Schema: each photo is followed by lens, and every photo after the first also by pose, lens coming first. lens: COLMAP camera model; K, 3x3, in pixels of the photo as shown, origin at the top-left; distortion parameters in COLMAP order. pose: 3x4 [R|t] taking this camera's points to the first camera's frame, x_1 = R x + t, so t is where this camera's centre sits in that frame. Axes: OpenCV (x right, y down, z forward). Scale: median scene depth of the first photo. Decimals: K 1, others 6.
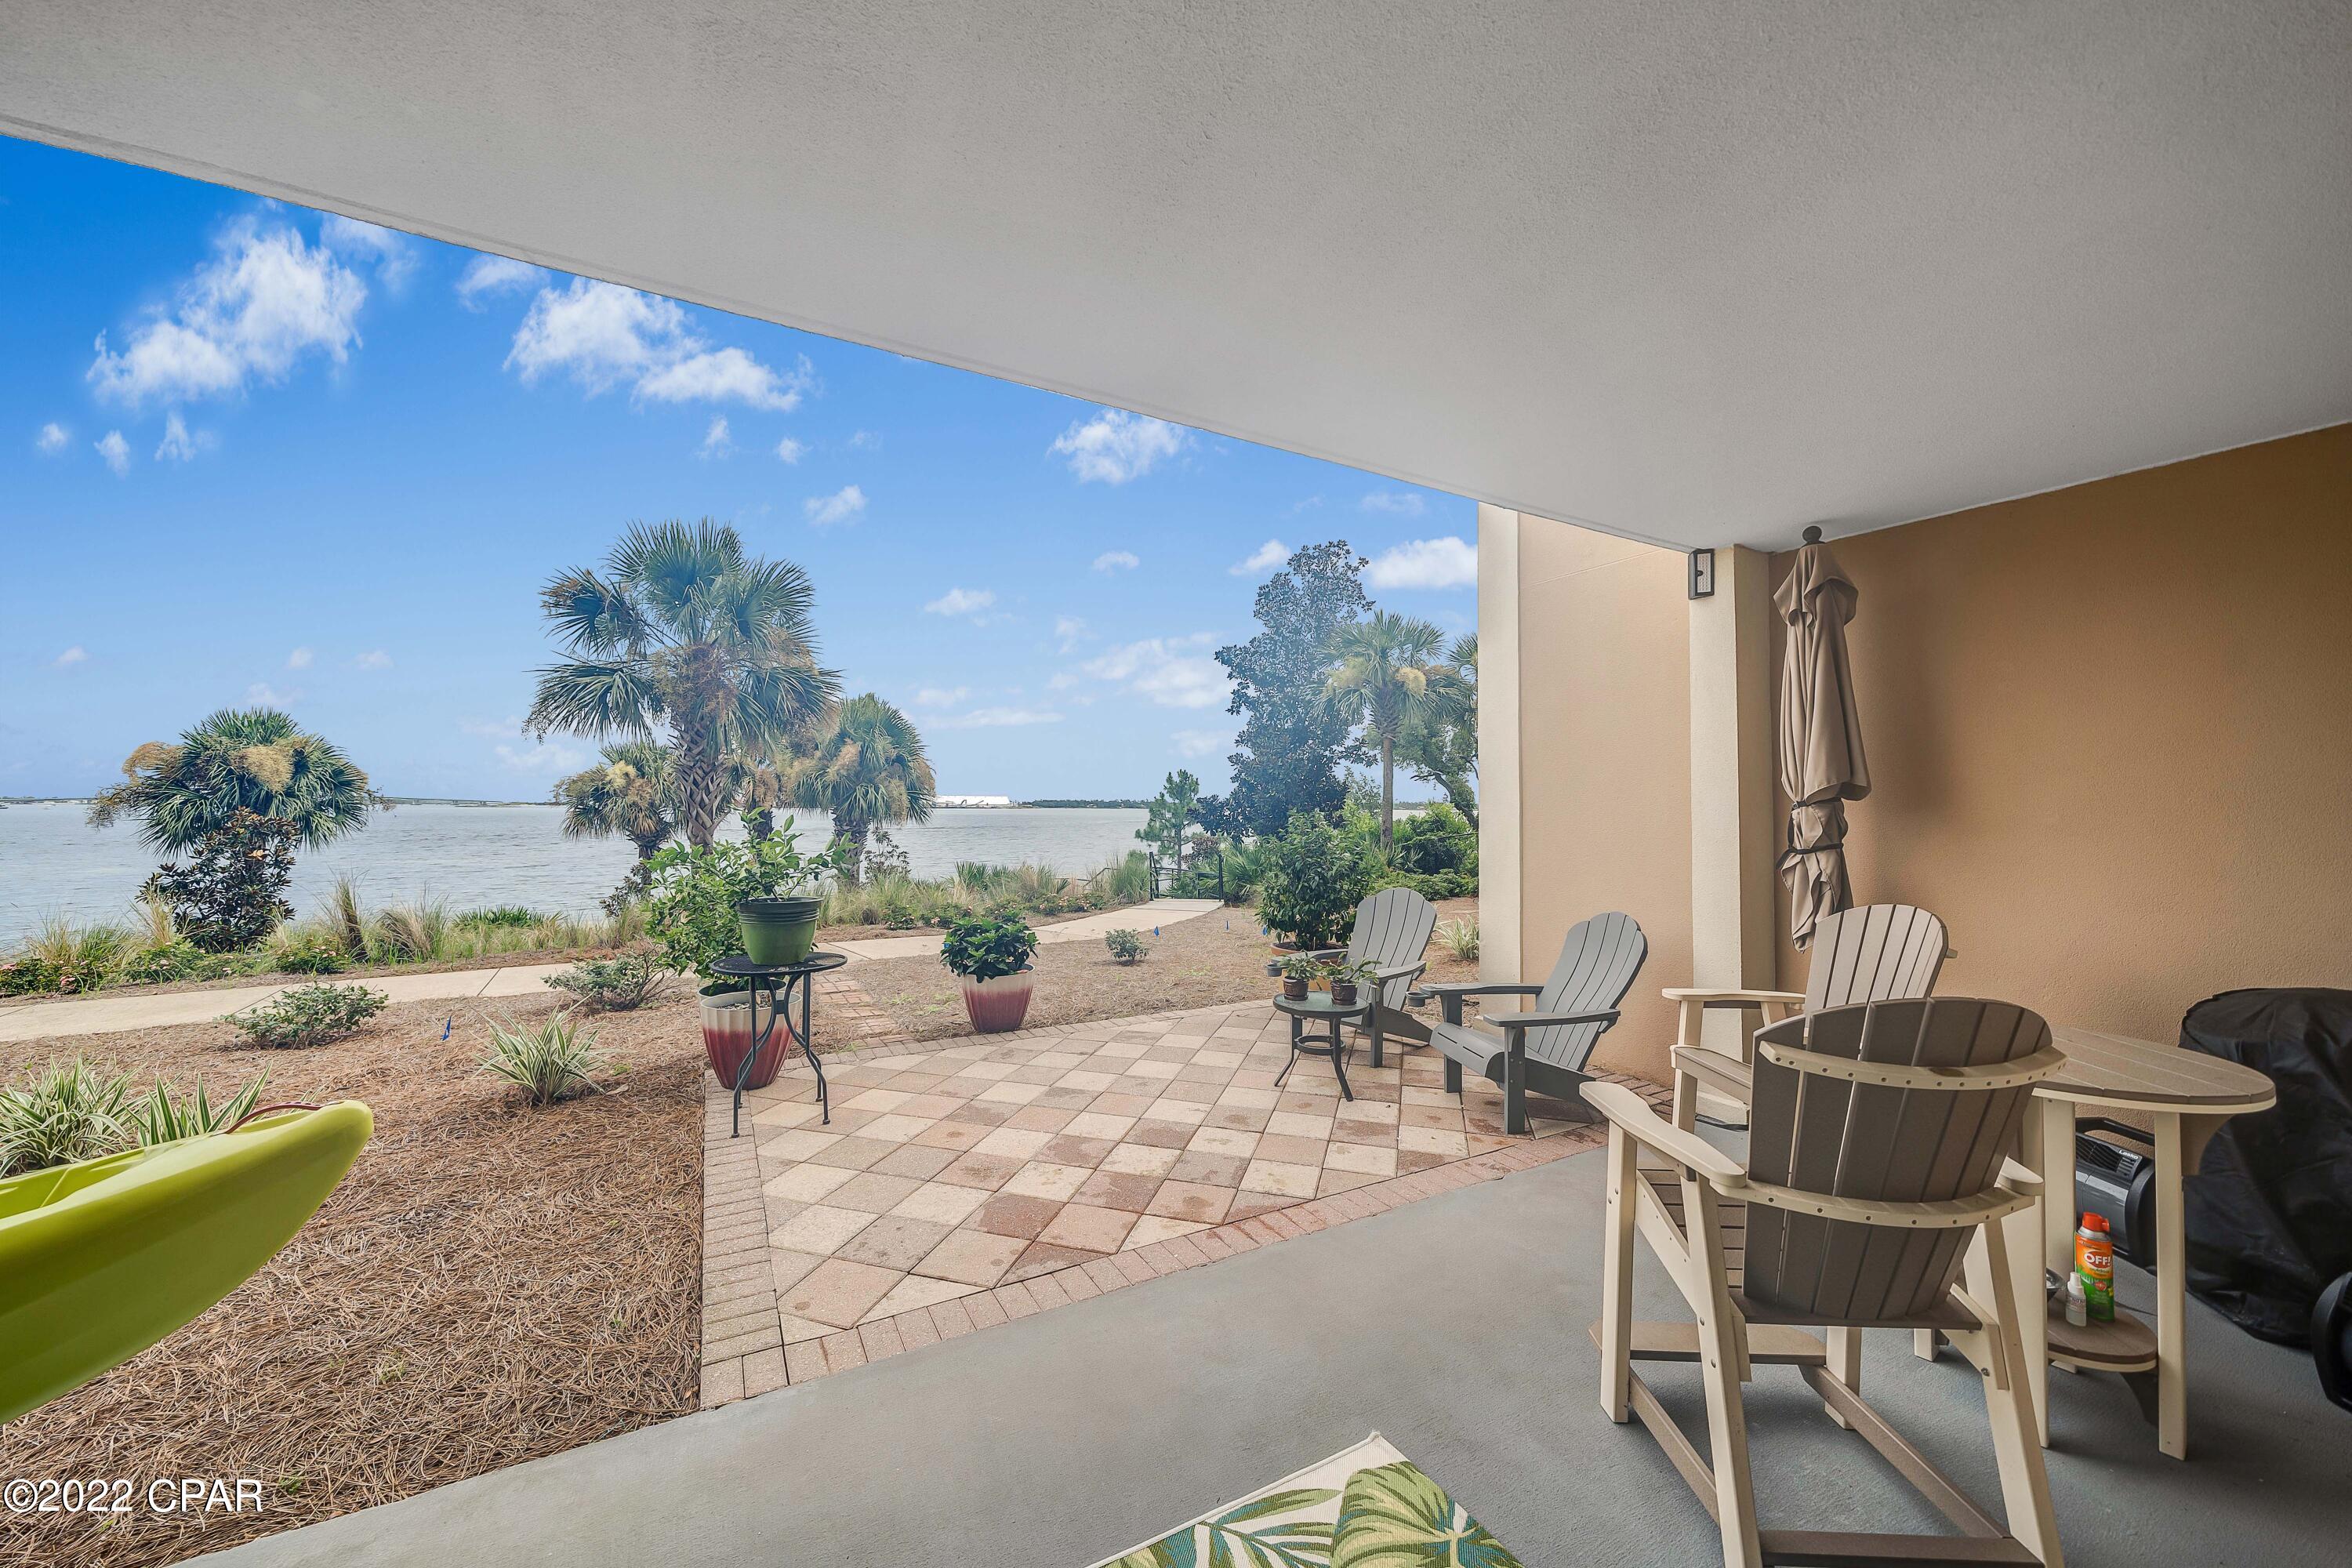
lens RADIAL K [[817.1, 0, 1124.8], [0, 817.1, 785.5], [0, 0, 1]] dist [-0.001011, -0.000080]
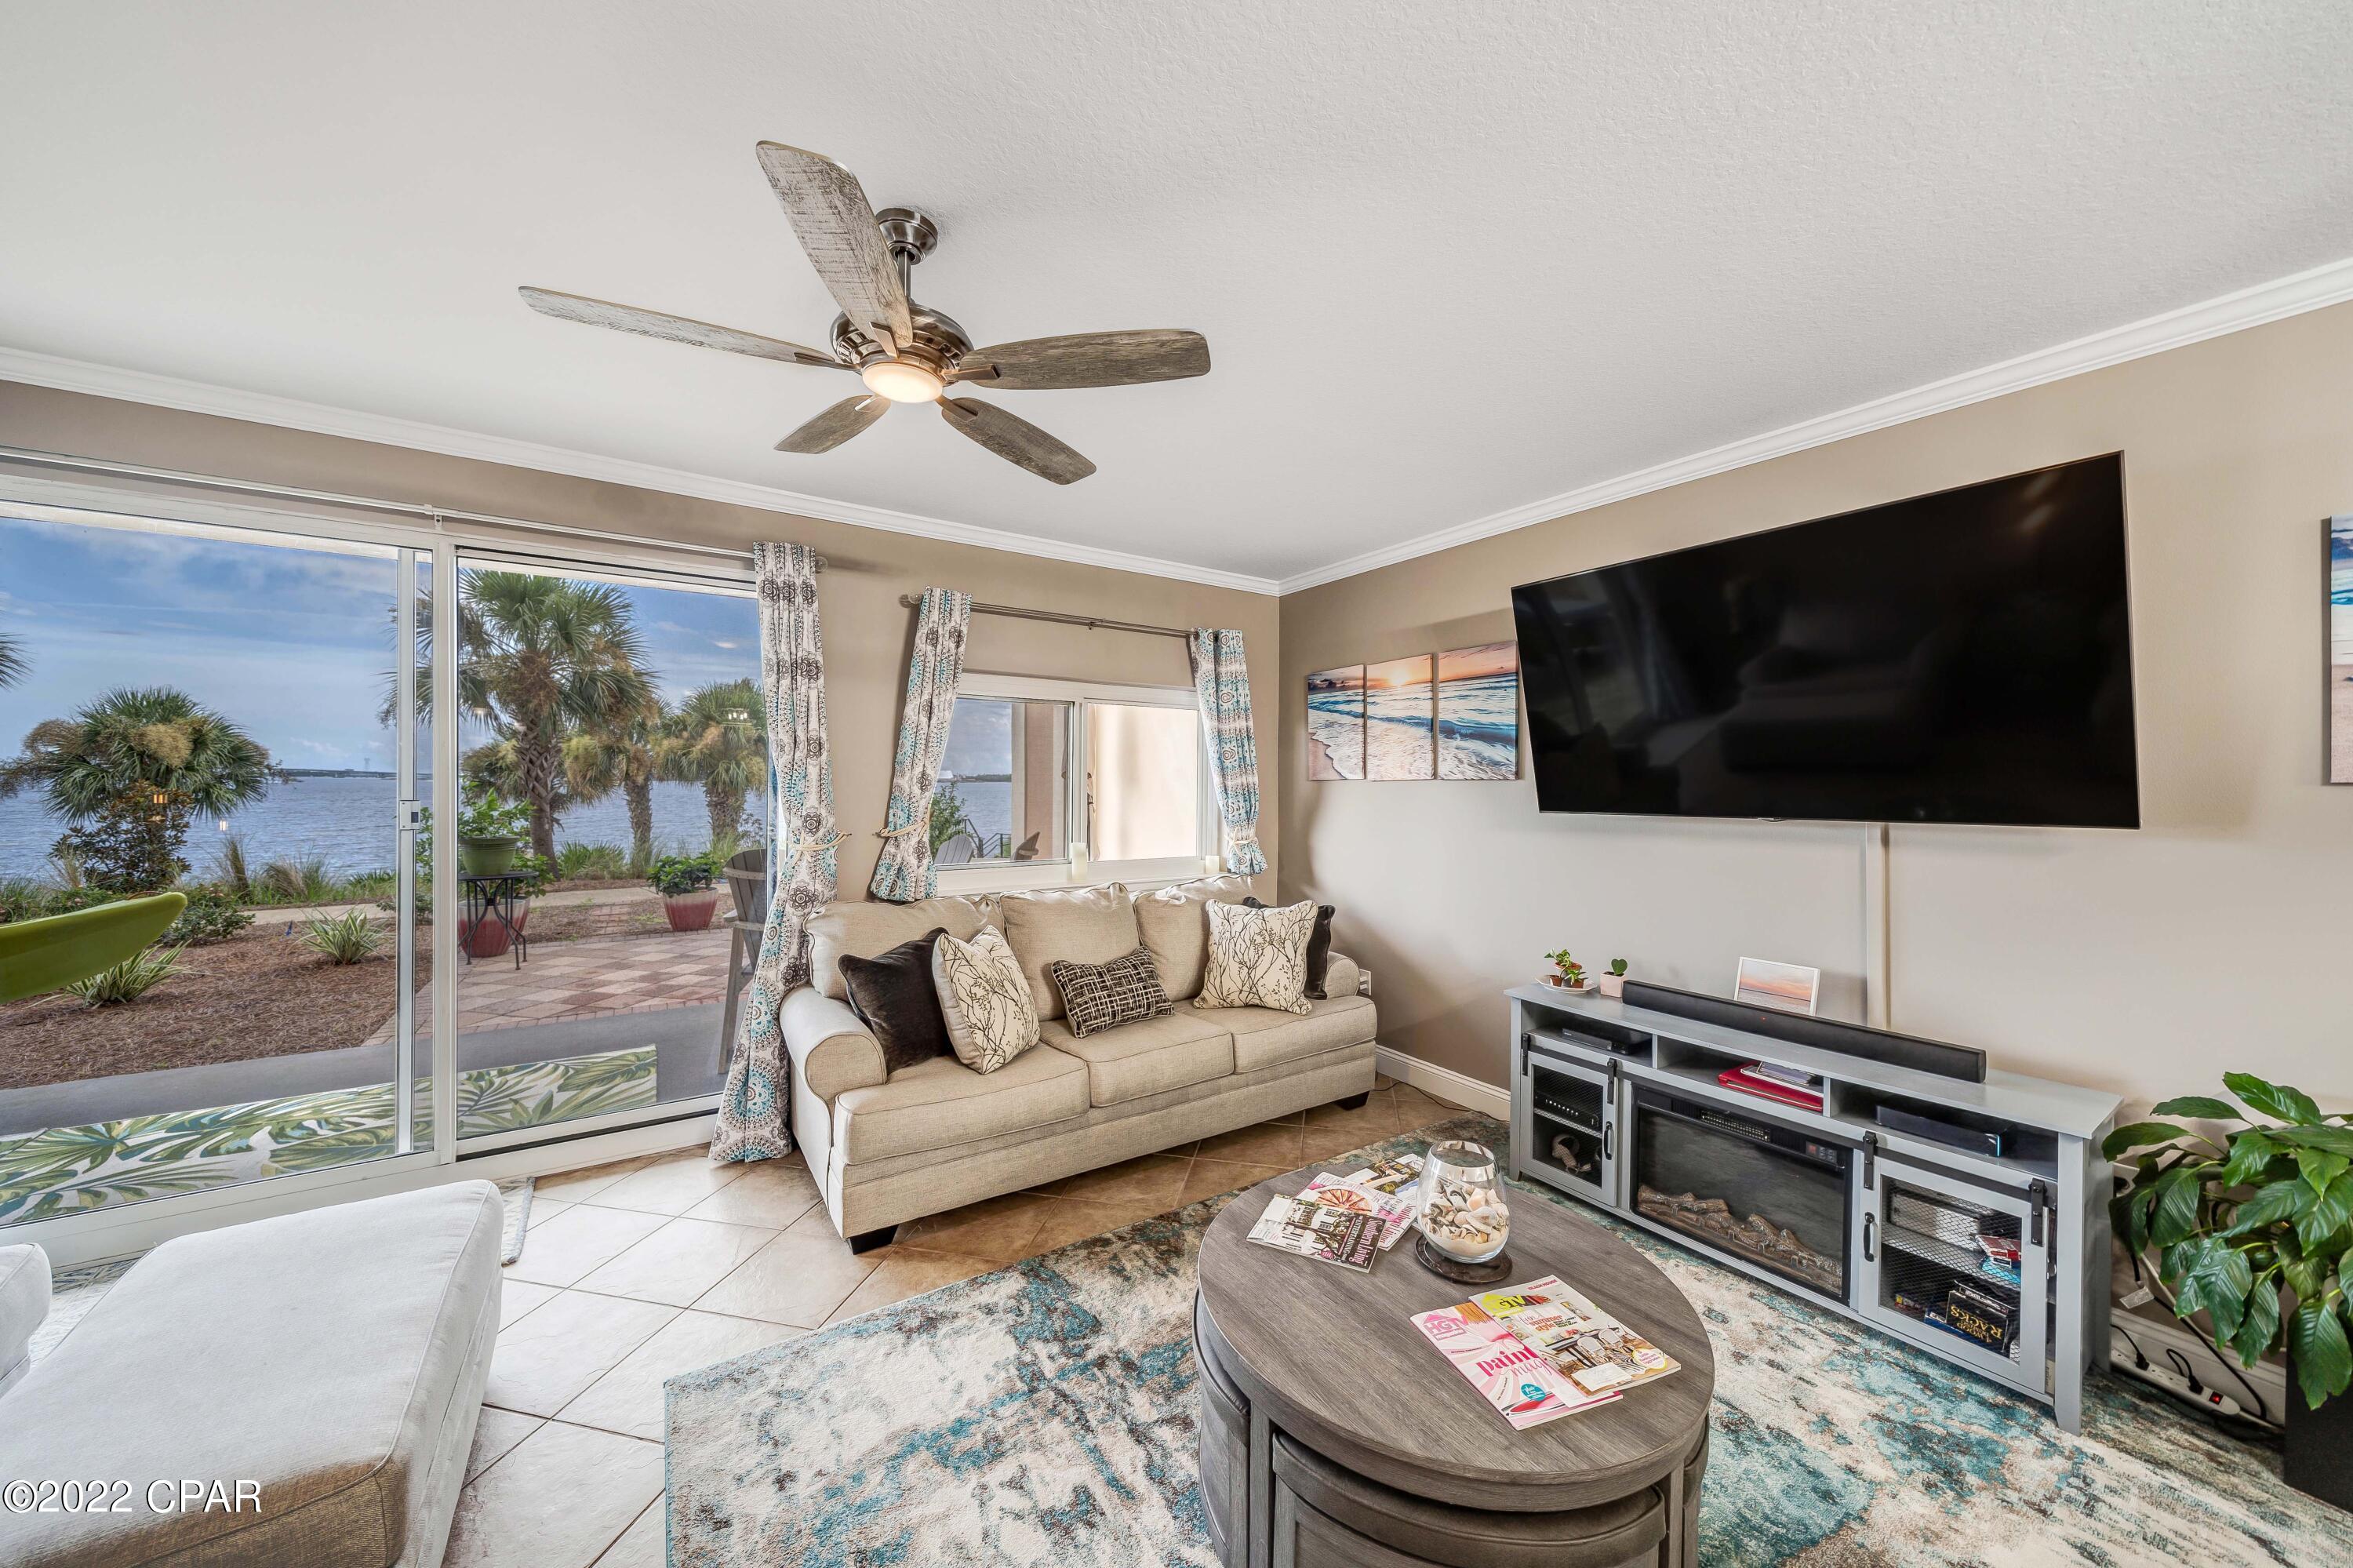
lens RADIAL K [[797.4, 0, 1135.1], [0, 797.4, 783.9], [0, 0, 1]] dist [0.000635, 0.000082]
pose [[0.997804, 0.001264, 0.066220, 0.201190], [-0.003284, 0.999533, 0.030395, -0.005687], [-0.066150, -0.030546, 0.997342, -0.180331]]
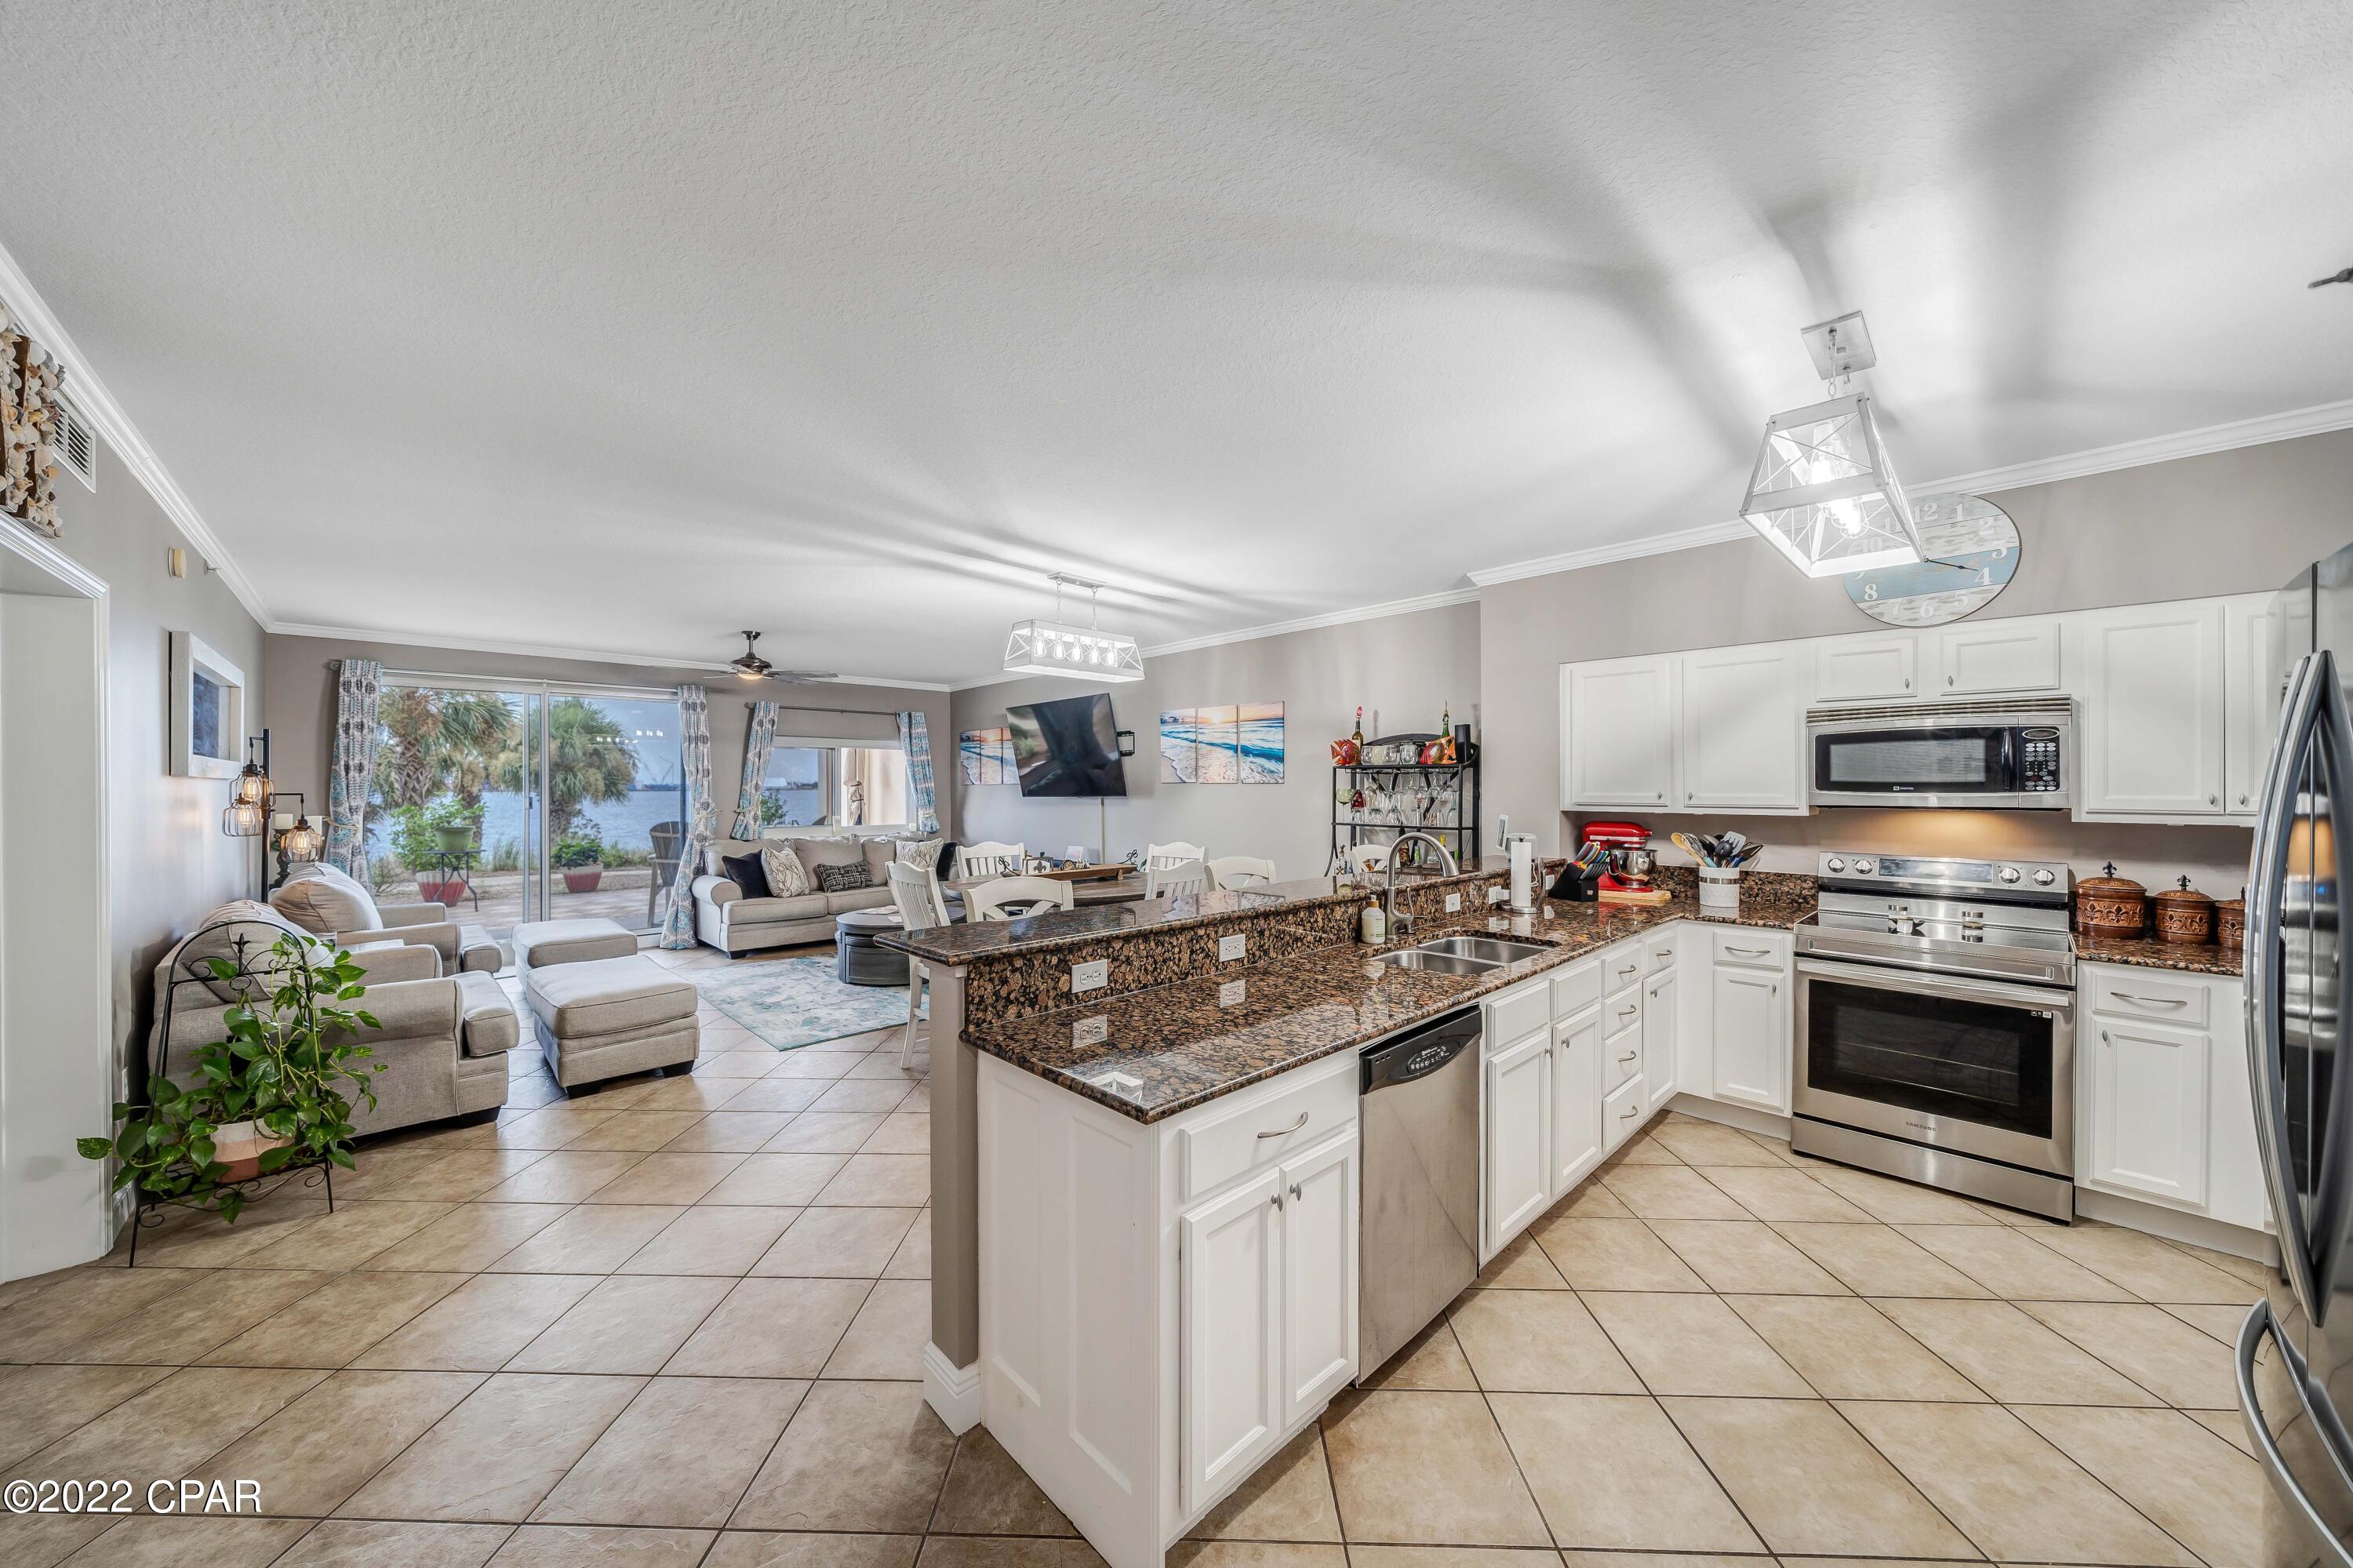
lens RADIAL K [[809.4, 0, 1164.3], [0, 809.4, 783.1], [0, 0, 1]] dist [-0.006477, 0.000001]
pose [[0.962005, -0.007277, 0.272935, 0.268248], [0.001264, 0.999753, 0.022200, -0.013295], [-0.273029, -0.021012, 0.961776, -0.531539]]
